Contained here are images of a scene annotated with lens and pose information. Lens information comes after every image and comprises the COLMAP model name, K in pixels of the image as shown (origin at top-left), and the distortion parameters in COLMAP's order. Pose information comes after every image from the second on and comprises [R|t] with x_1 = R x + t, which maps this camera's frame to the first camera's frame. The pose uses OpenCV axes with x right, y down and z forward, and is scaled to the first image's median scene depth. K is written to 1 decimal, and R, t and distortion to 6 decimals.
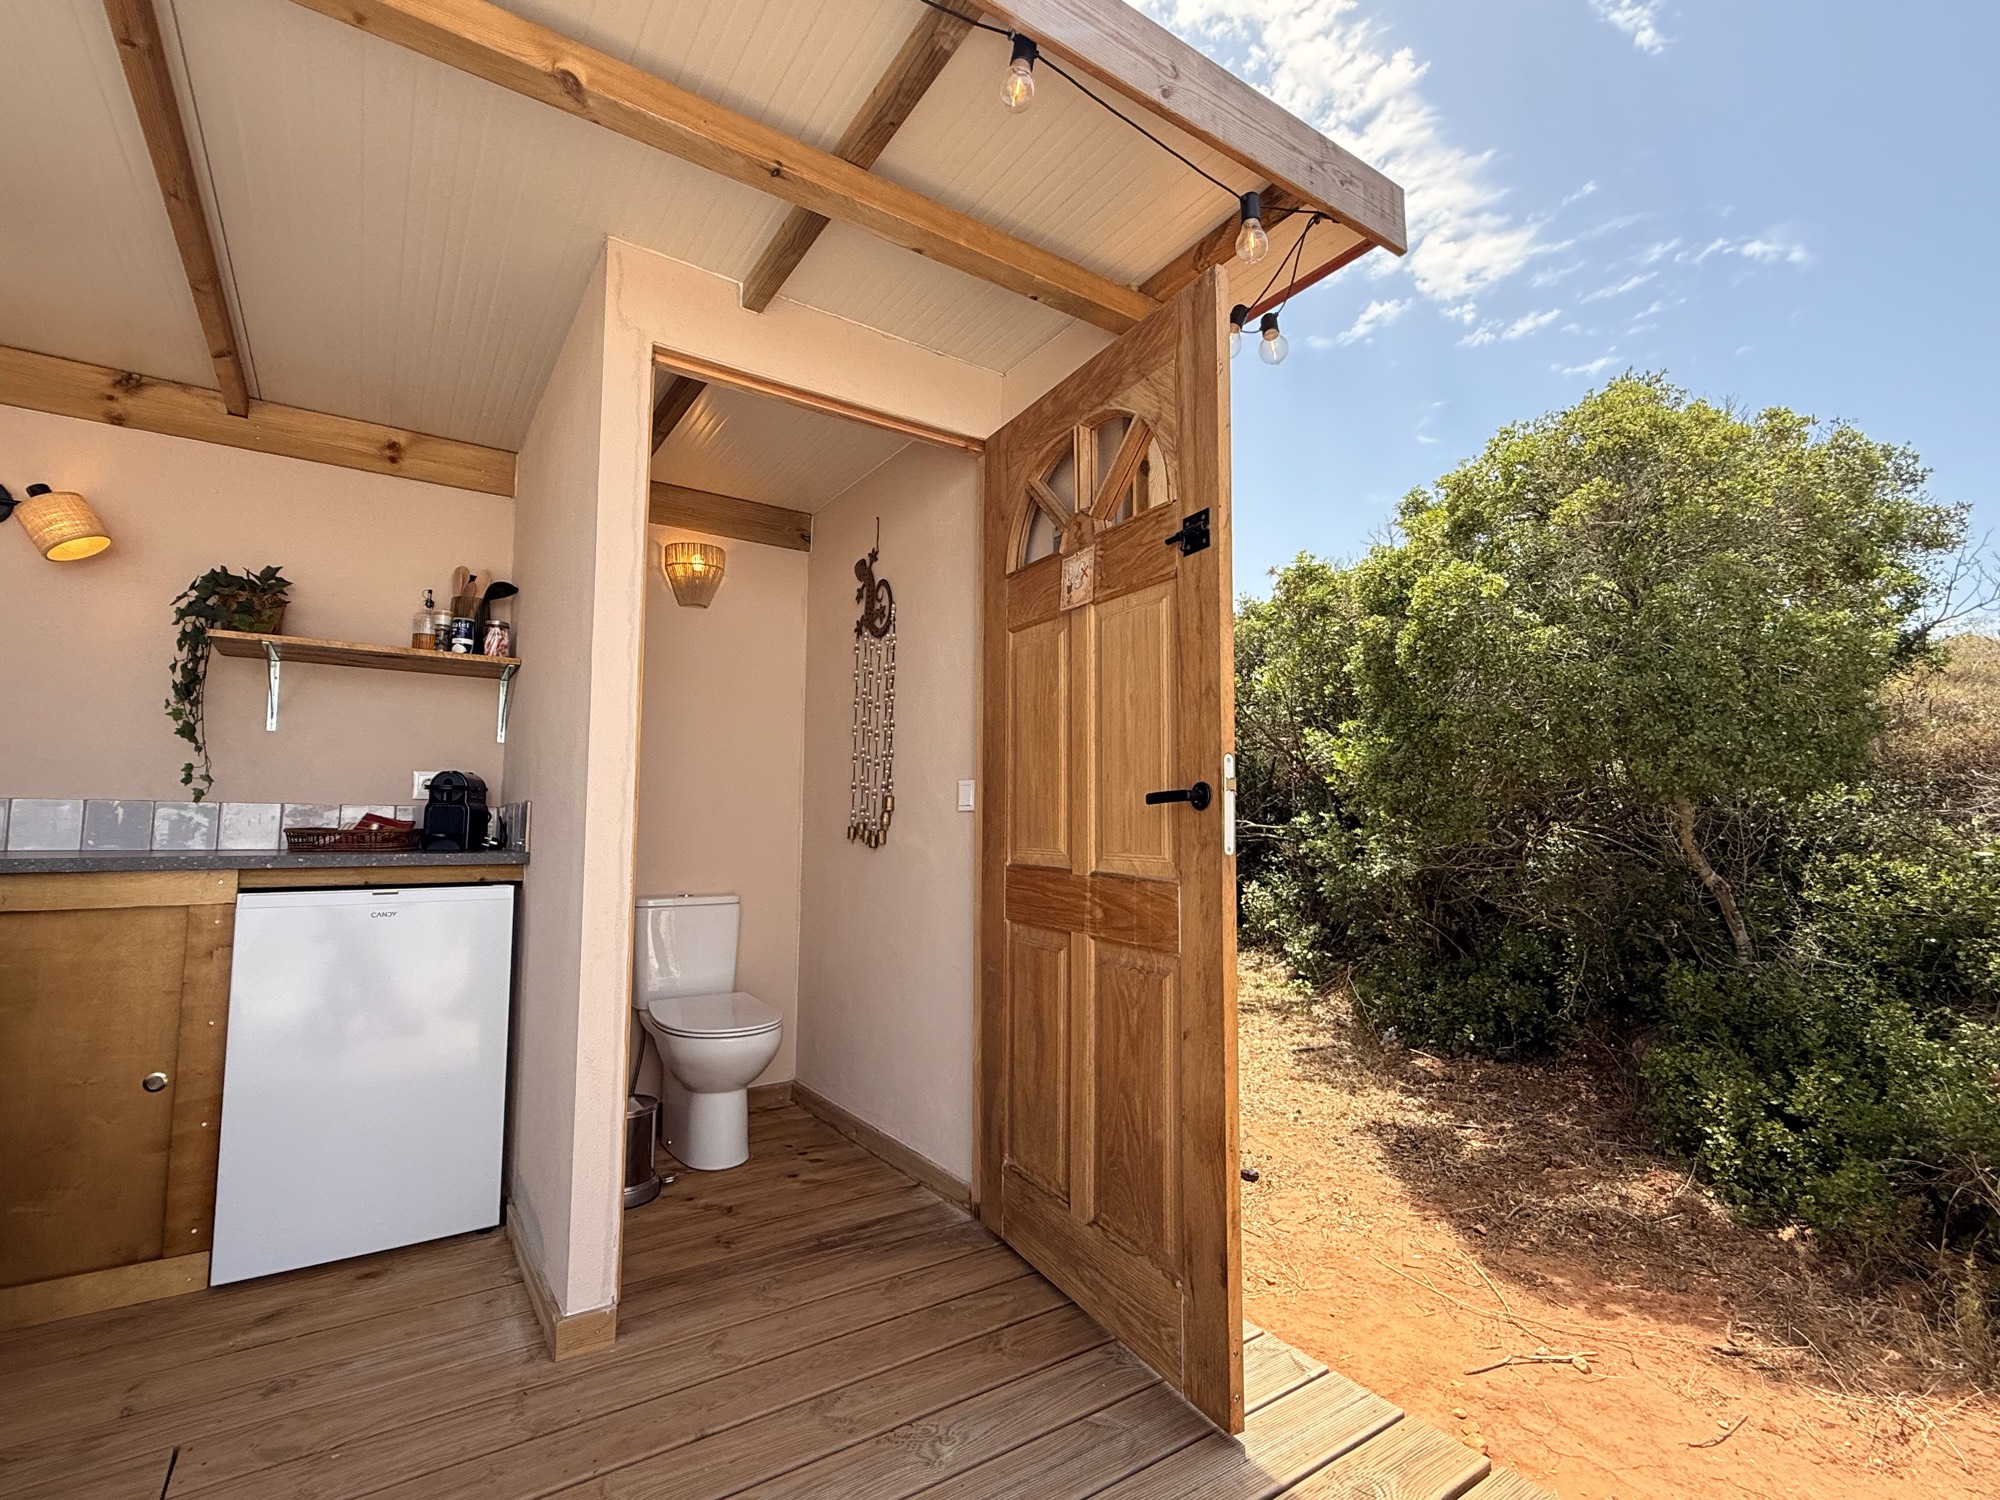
lens RADIAL K [[928.6, 0, 1002.2], [0, 928.6, 750.7], [0, 0, 1]] dist [0.001558, -0.000164]
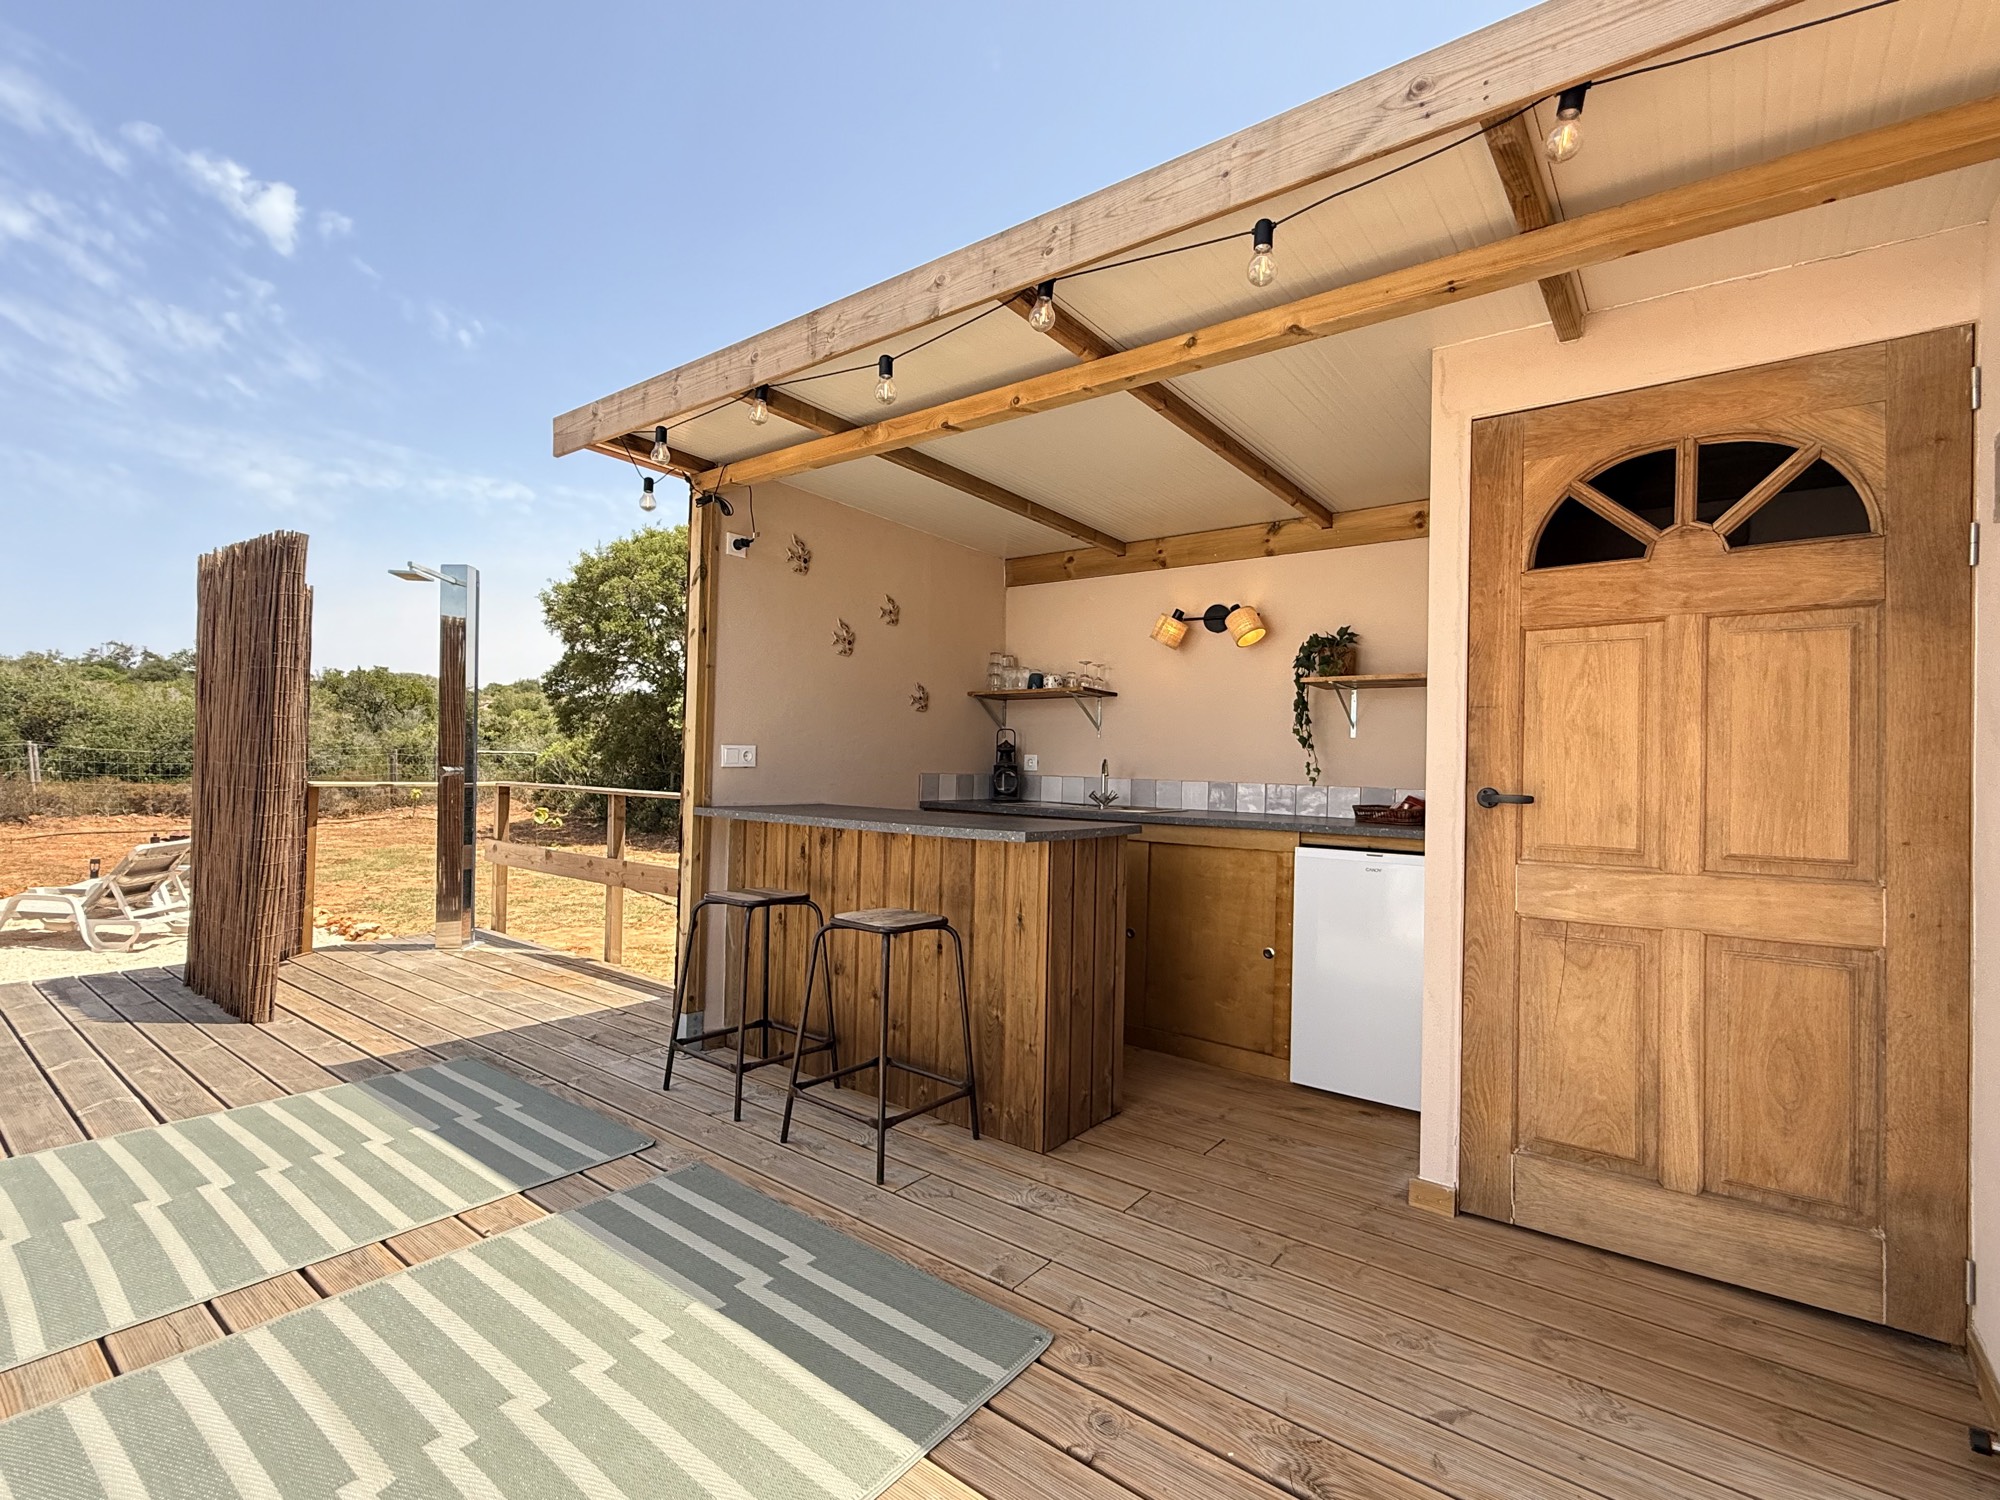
lens RADIAL K [[928.6, 0, 1000.9], [0, 928.6, 748.9], [0, 0, 1]] dist [0.001558, -0.000164]
pose [[0.304795, -0.014436, -0.952308, 0.571354], [0.053866, 0.998546, 0.002103, -0.047353], [0.950893, -0.051938, 0.305130, 0.033339]]
